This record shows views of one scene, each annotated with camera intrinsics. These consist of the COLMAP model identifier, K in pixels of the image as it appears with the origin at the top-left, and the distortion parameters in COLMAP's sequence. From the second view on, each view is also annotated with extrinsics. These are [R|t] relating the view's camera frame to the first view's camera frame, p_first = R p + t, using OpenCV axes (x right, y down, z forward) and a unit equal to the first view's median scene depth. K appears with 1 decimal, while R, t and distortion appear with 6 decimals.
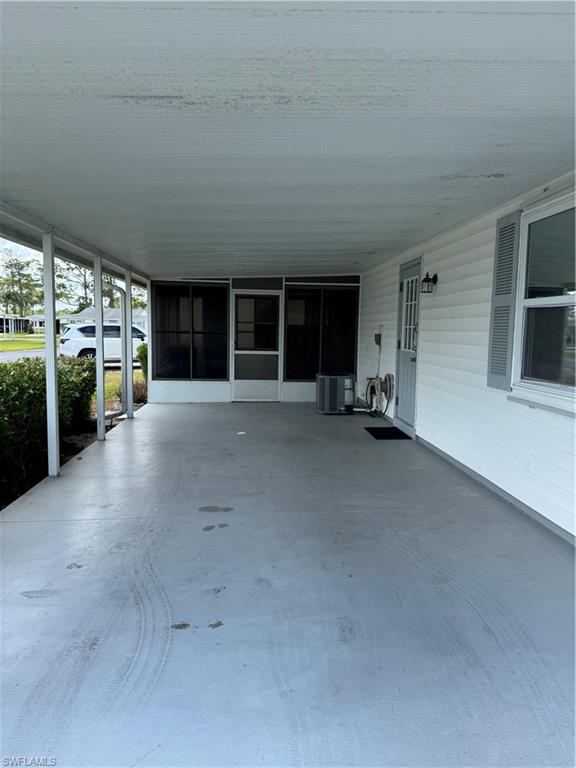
lens RADIAL K [[514.0, 0, 288.0], [0, 514.0, 384.0], [0, 0, 1]] dist [-0.036706, -0.000703]
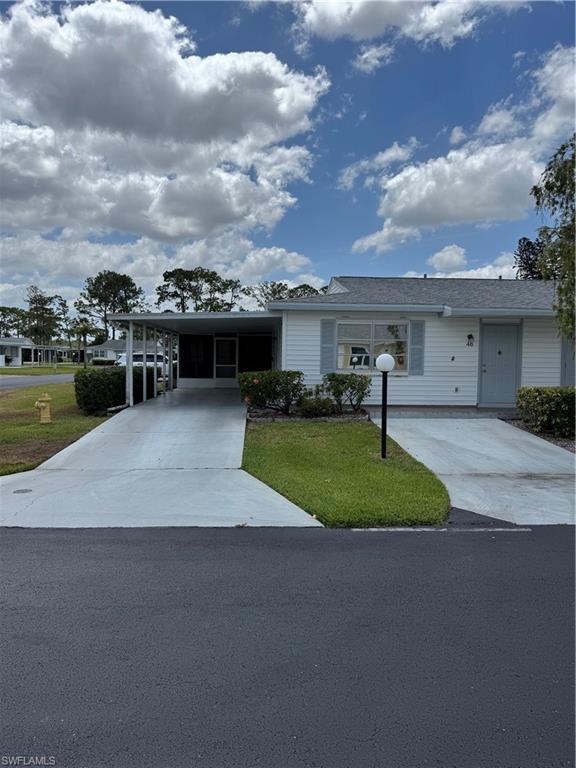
lens RADIAL K [[542.5, 0, 288.0], [0, 542.5, 384.0], [0, 0, 1]] dist [-0.033183, -0.001397]
pose [[0.999652, -0.005403, -0.025827, 0.260037], [0.003855, 0.998213, -0.059626, 0.154128], [0.026103, 0.059506, 0.997887, -1.290076]]
